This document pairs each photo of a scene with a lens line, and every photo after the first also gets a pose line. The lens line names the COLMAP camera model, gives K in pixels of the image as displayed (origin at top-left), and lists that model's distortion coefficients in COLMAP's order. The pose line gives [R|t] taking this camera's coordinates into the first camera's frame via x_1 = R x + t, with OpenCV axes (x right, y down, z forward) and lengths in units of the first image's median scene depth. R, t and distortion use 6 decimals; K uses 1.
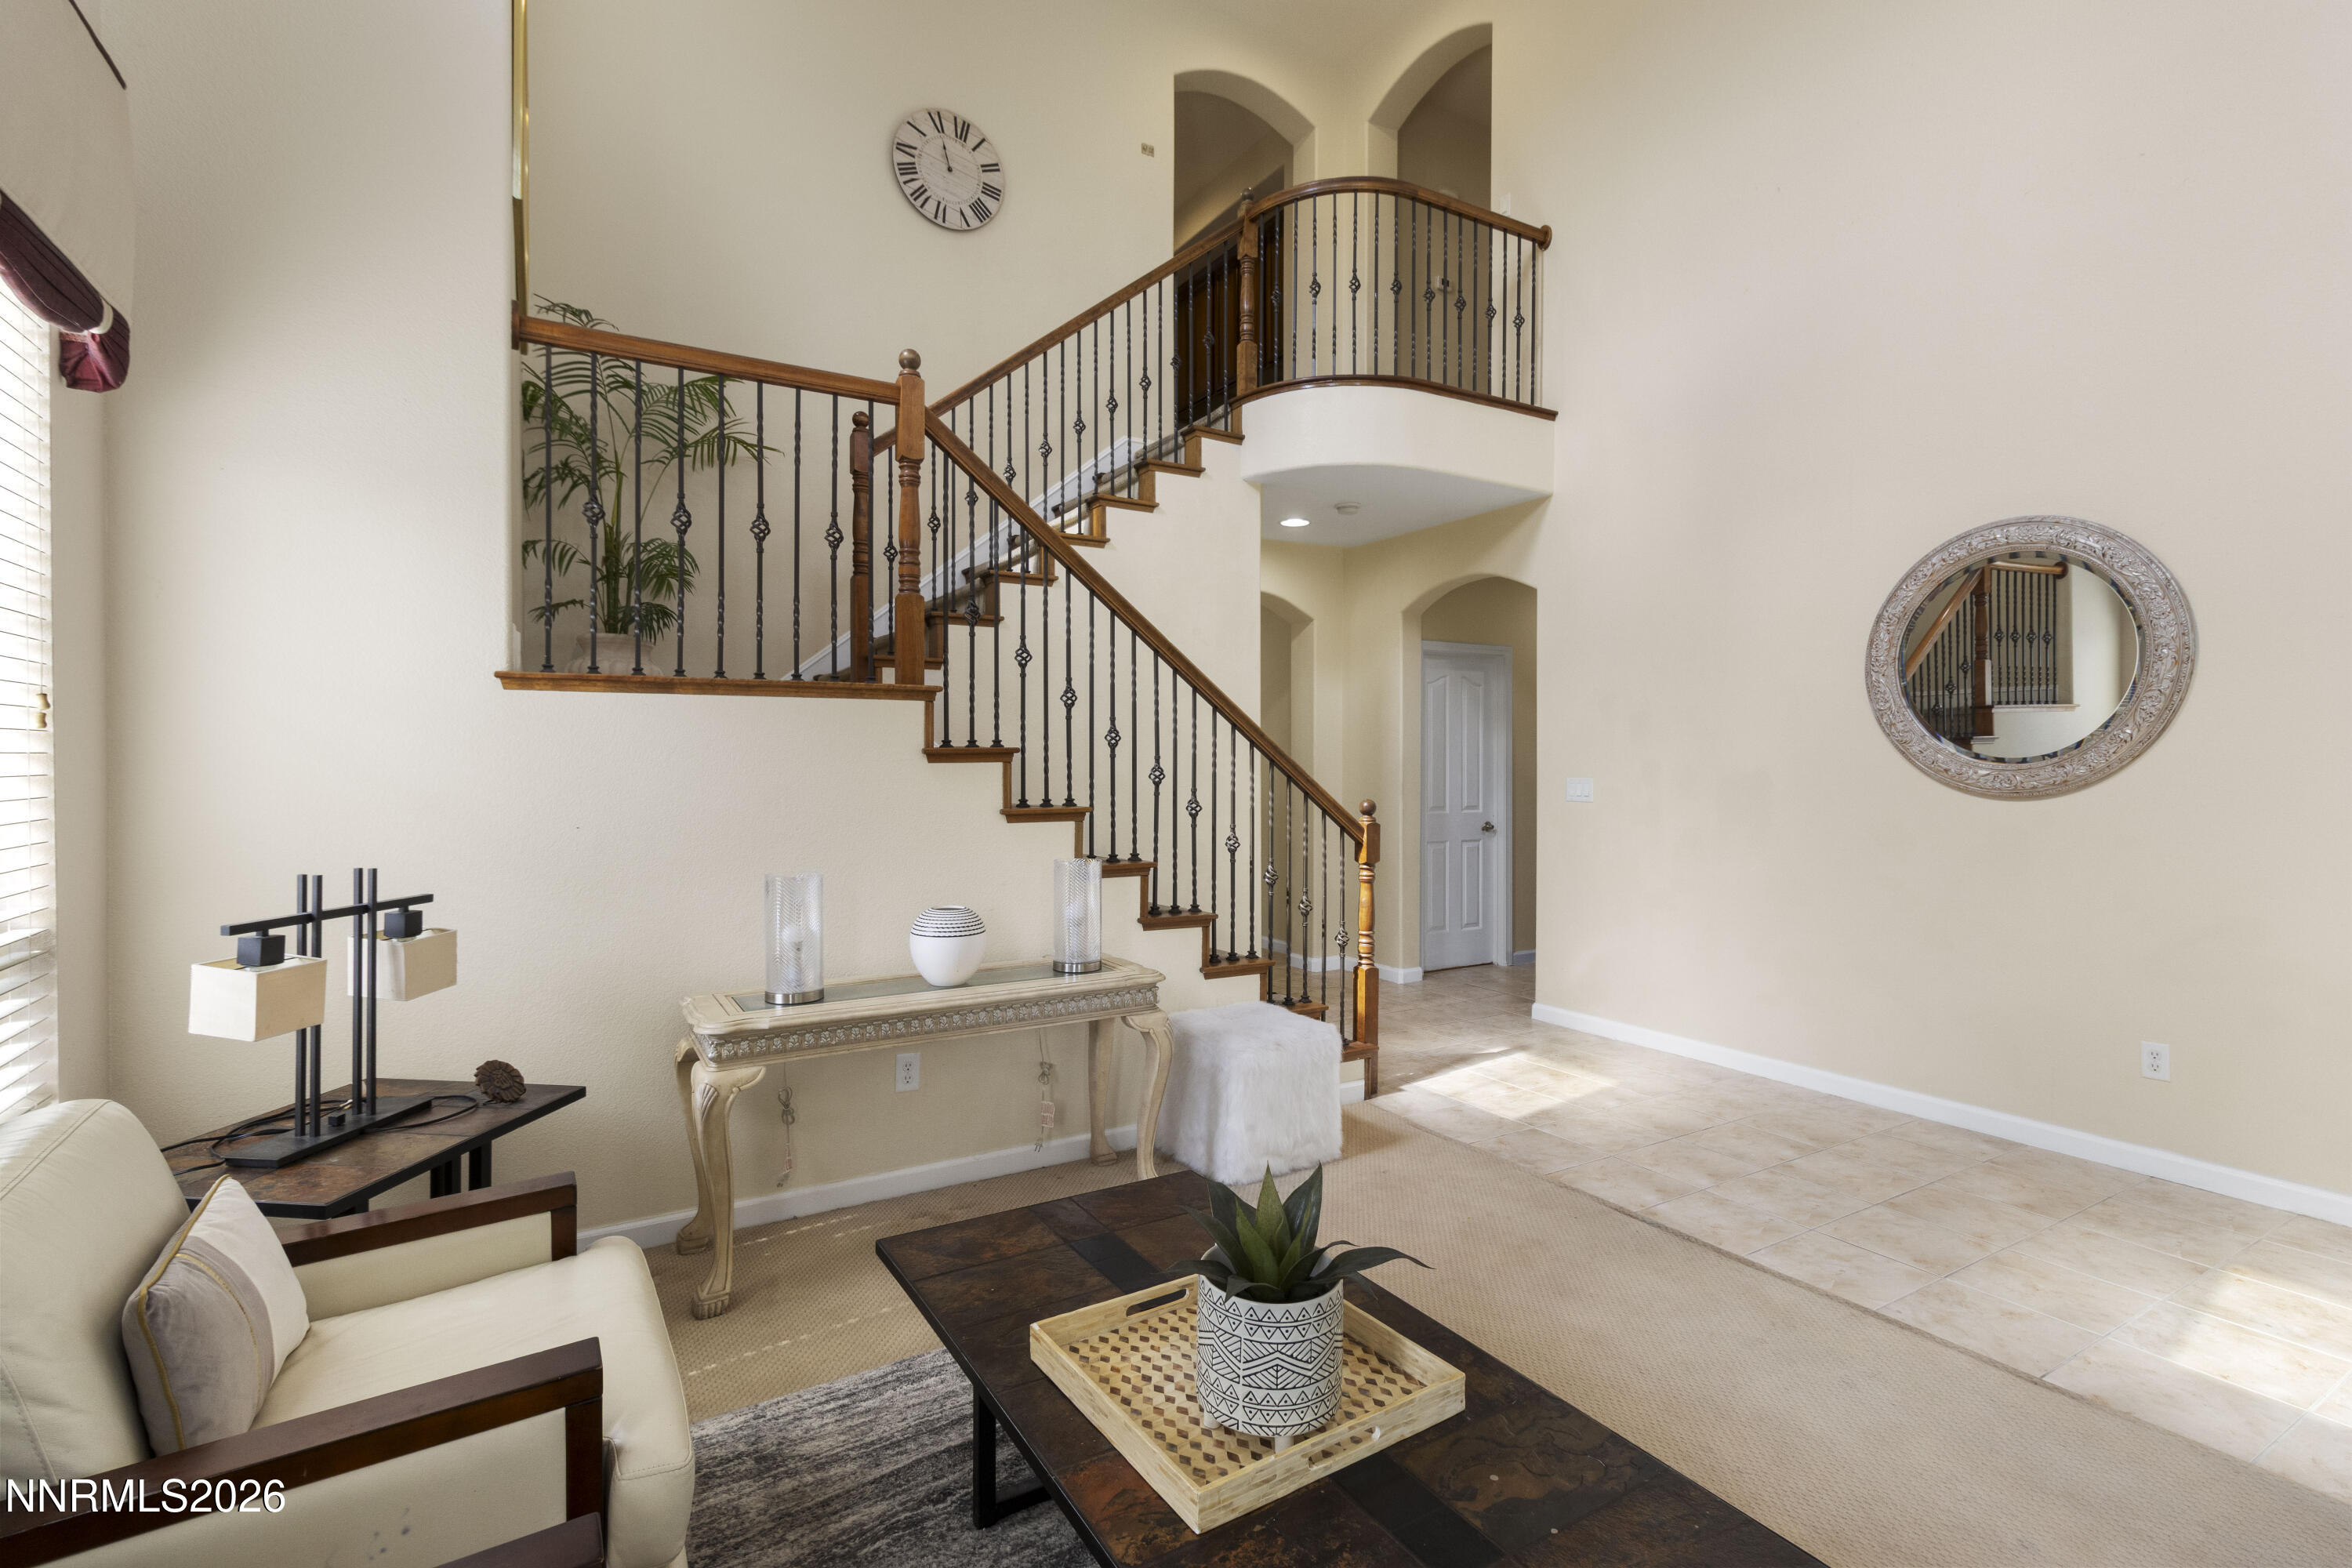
lens RADIAL K [[1088.4, 0, 1188.2], [0, 1088.4, 794.0], [0, 0, 1]] dist [0.000993, 0.000914]
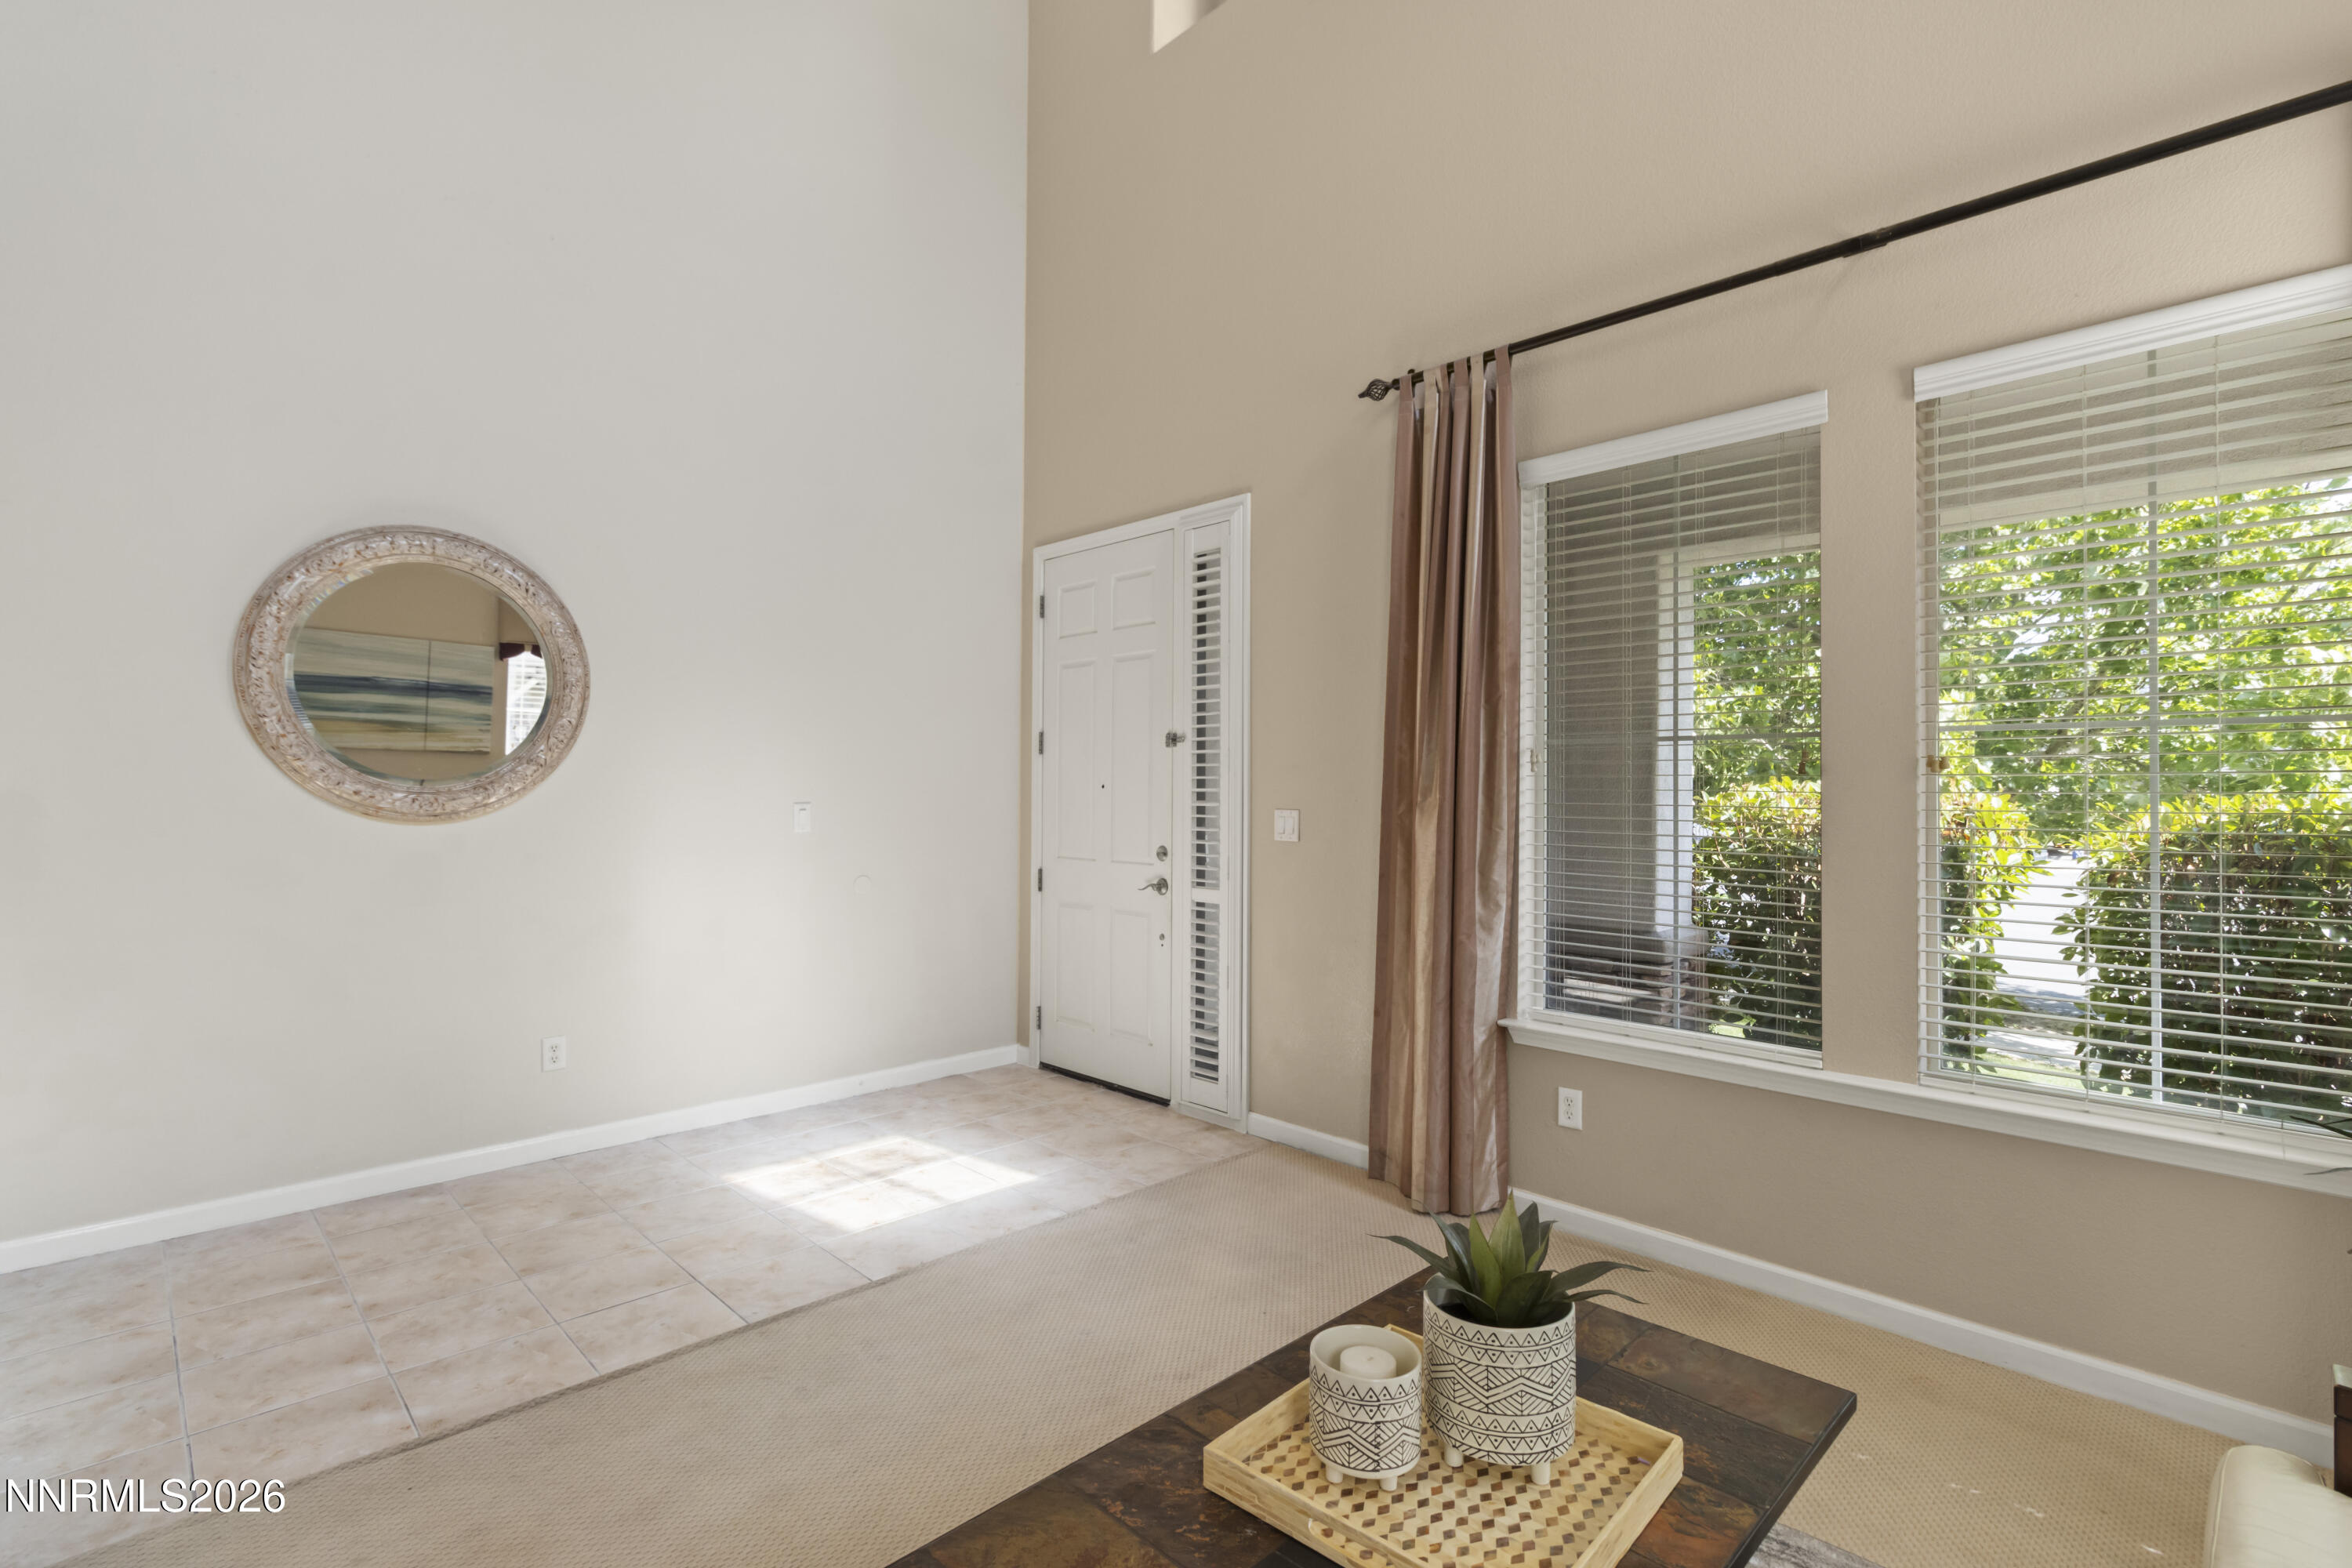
lens RADIAL K [[1088.4, 0, 1188.2], [0, 1088.4, 794.0], [0, 0, 1]] dist [0.000993, 0.000914]
pose [[-0.245694, -0.004856, 0.969335, -0.361154], [0.018147, 0.999789, 0.009609, -0.020273], [-0.969178, 0.019951, -0.245554, 0.660079]]
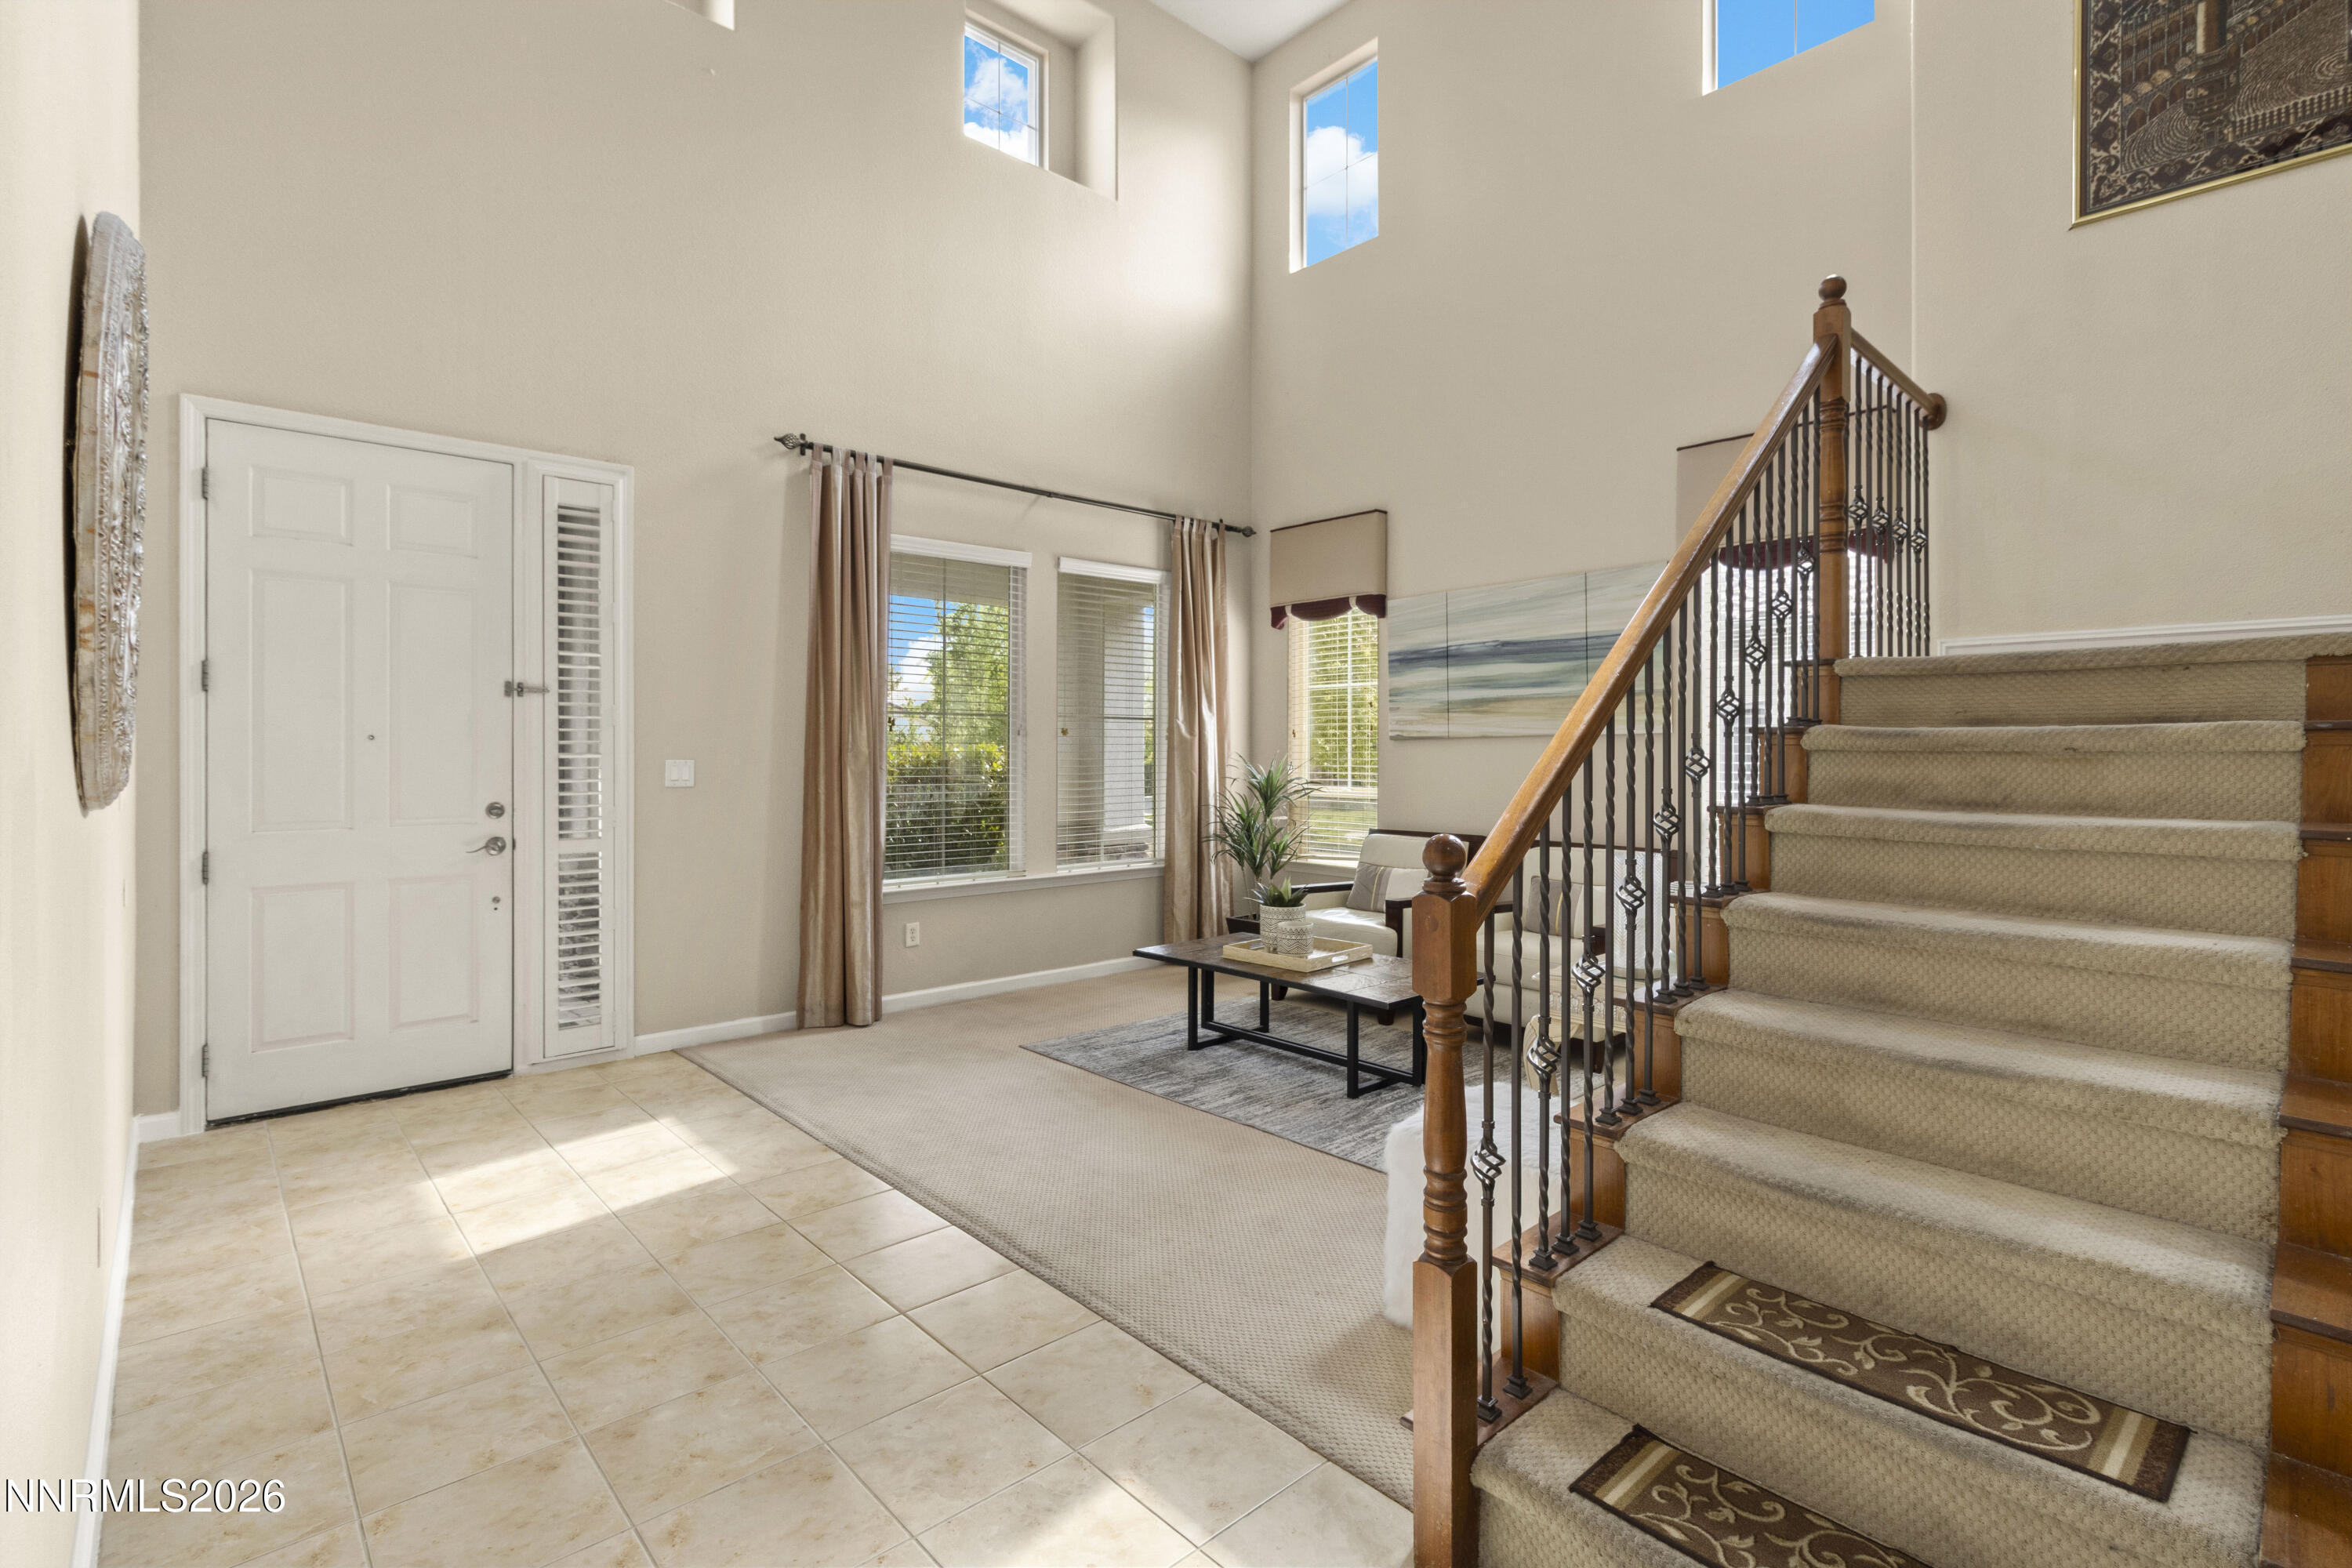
lens RADIAL K [[1088.4, 0, 1188.2], [0, 1088.4, 794.0], [0, 0, 1]] dist [0.000993, 0.000914]
pose [[-0.978295, 0.006613, -0.207110, 0.435653], [-0.007391, 0.997741, 0.066771, -0.043094], [0.207084, 0.066852, -0.976036, 1.756314]]
